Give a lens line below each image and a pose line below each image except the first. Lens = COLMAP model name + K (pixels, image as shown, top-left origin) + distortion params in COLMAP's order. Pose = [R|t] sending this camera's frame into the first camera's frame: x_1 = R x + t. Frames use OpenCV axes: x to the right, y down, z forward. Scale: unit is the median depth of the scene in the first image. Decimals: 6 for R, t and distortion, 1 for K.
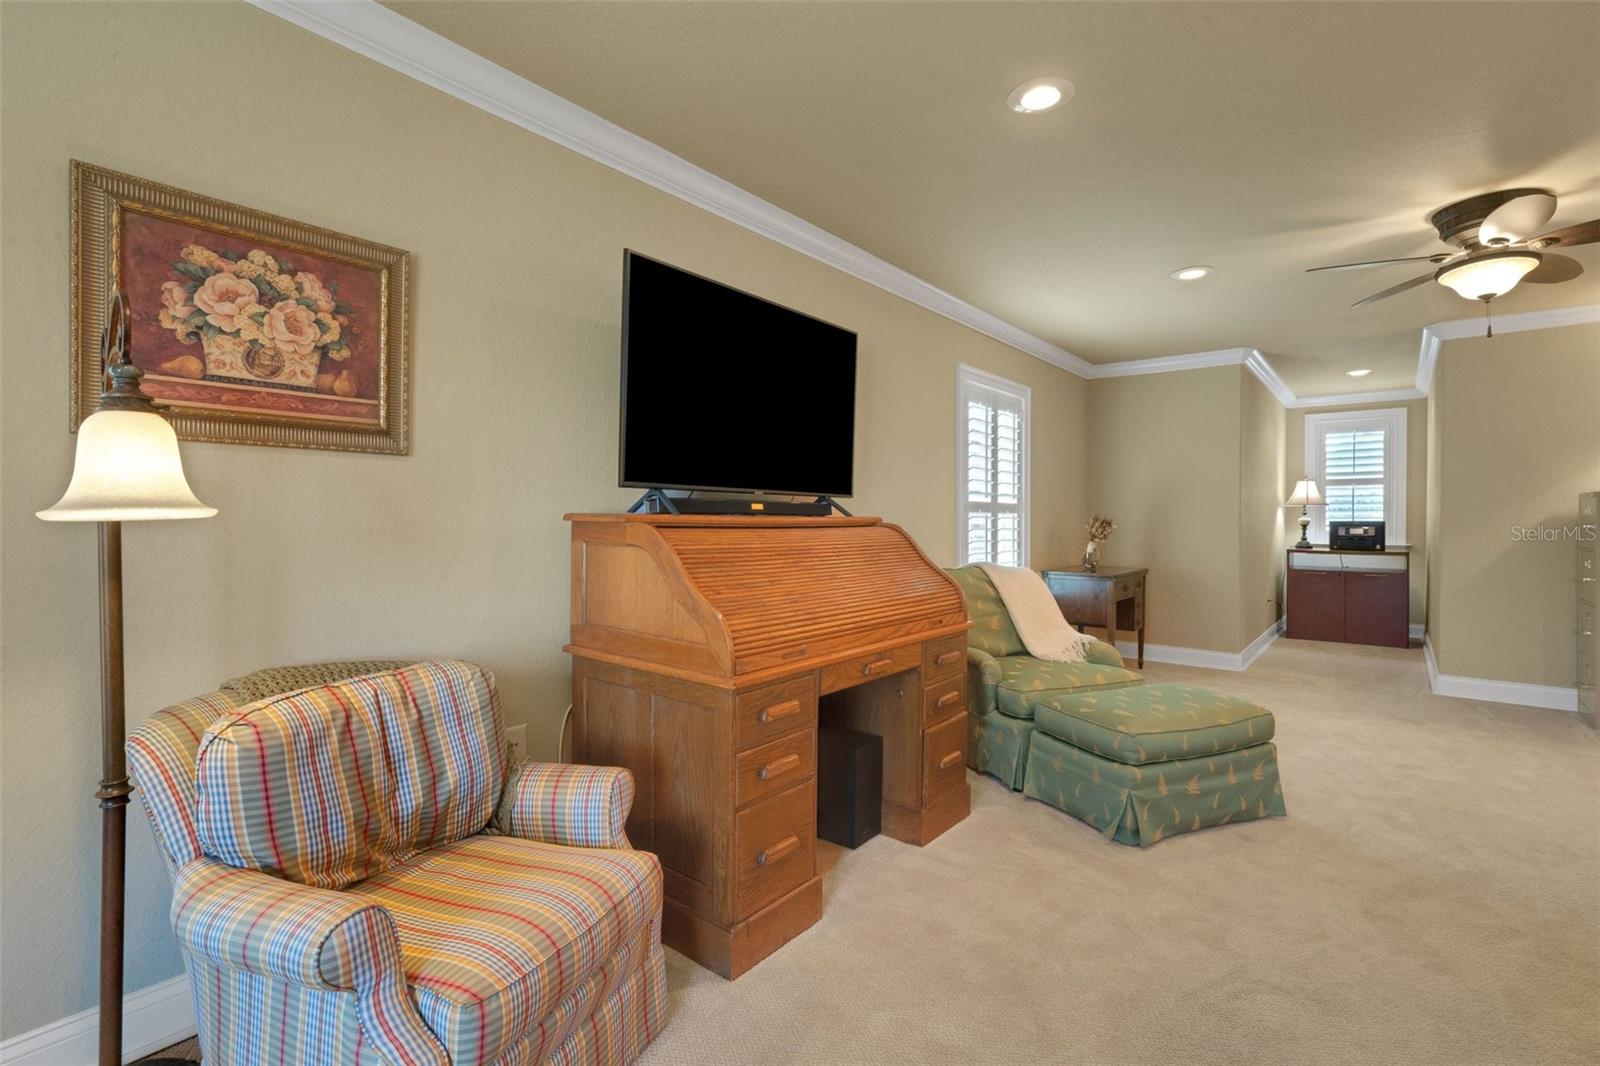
lens RADIAL K [[727.6, 0, 802.8], [0, 727.6, 527.8], [0, 0, 1]] dist [-0.004835, 0.000477]
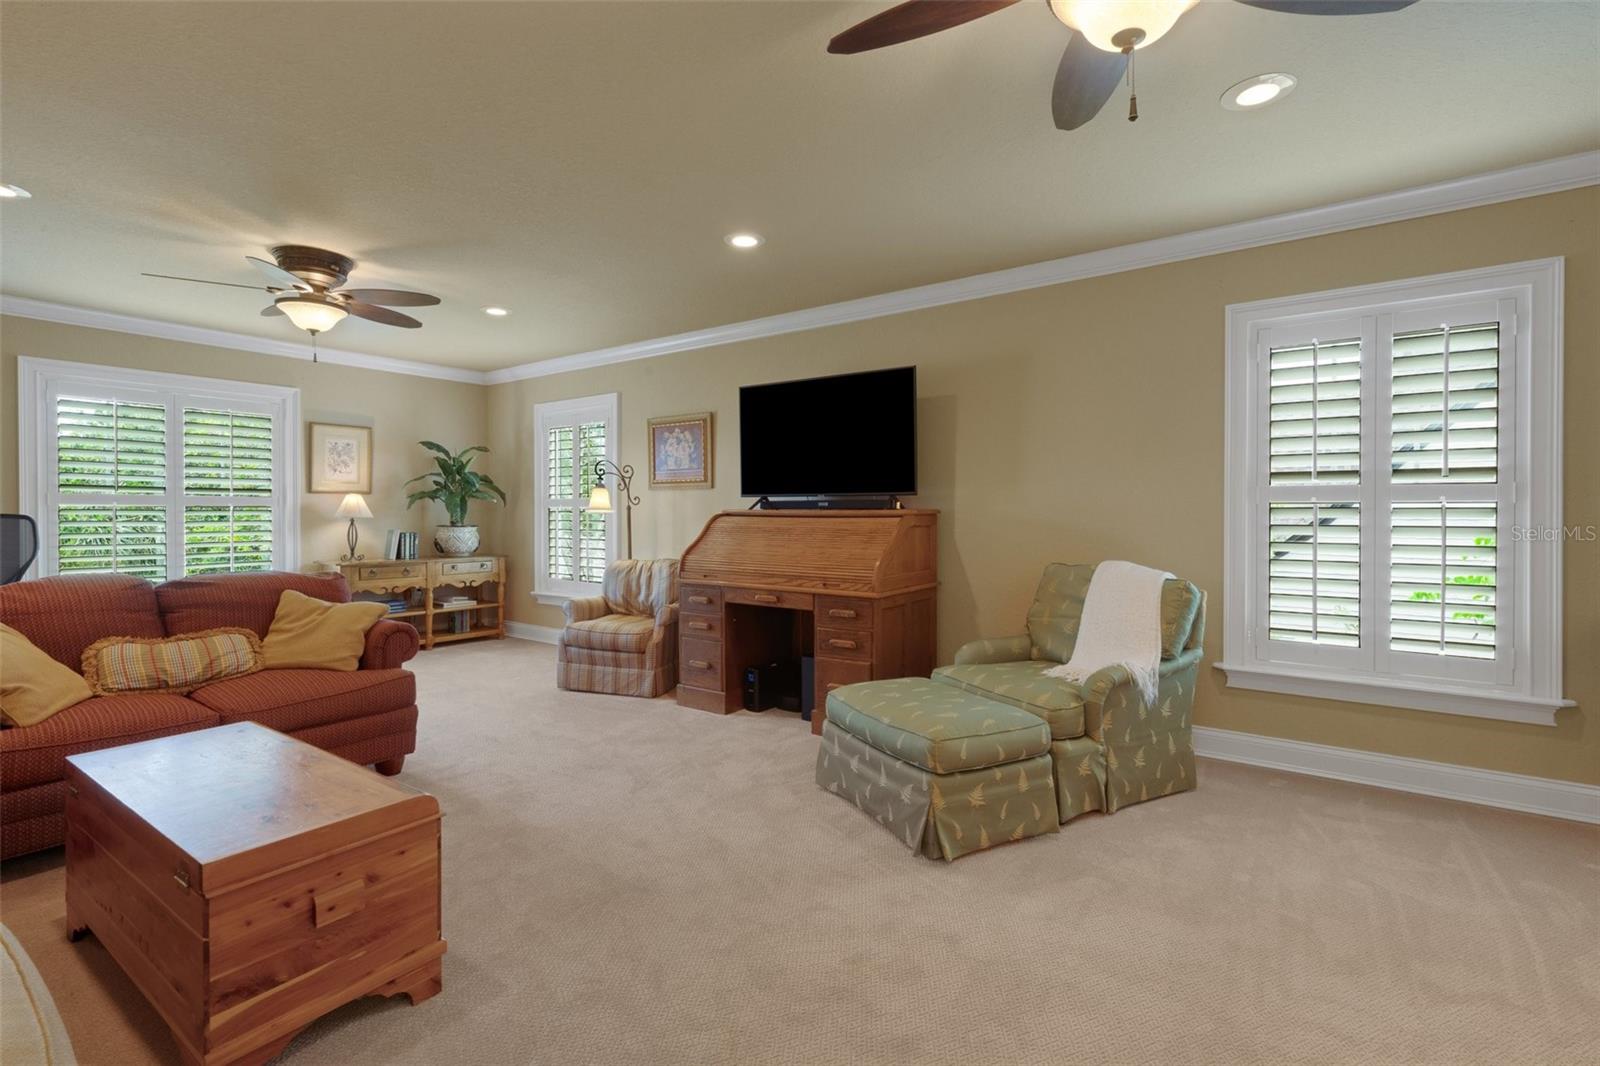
lens RADIAL K [[727.6, 0, 801.9], [0, 727.6, 522.8], [0, 0, 1]] dist [-0.004835, 0.000477]
pose [[0.070514, 0.006835, -0.997487, 1.853001], [-0.013904, 0.999886, 0.005869, 0.004649], [0.997414, 0.013455, 0.070601, 0.994161]]
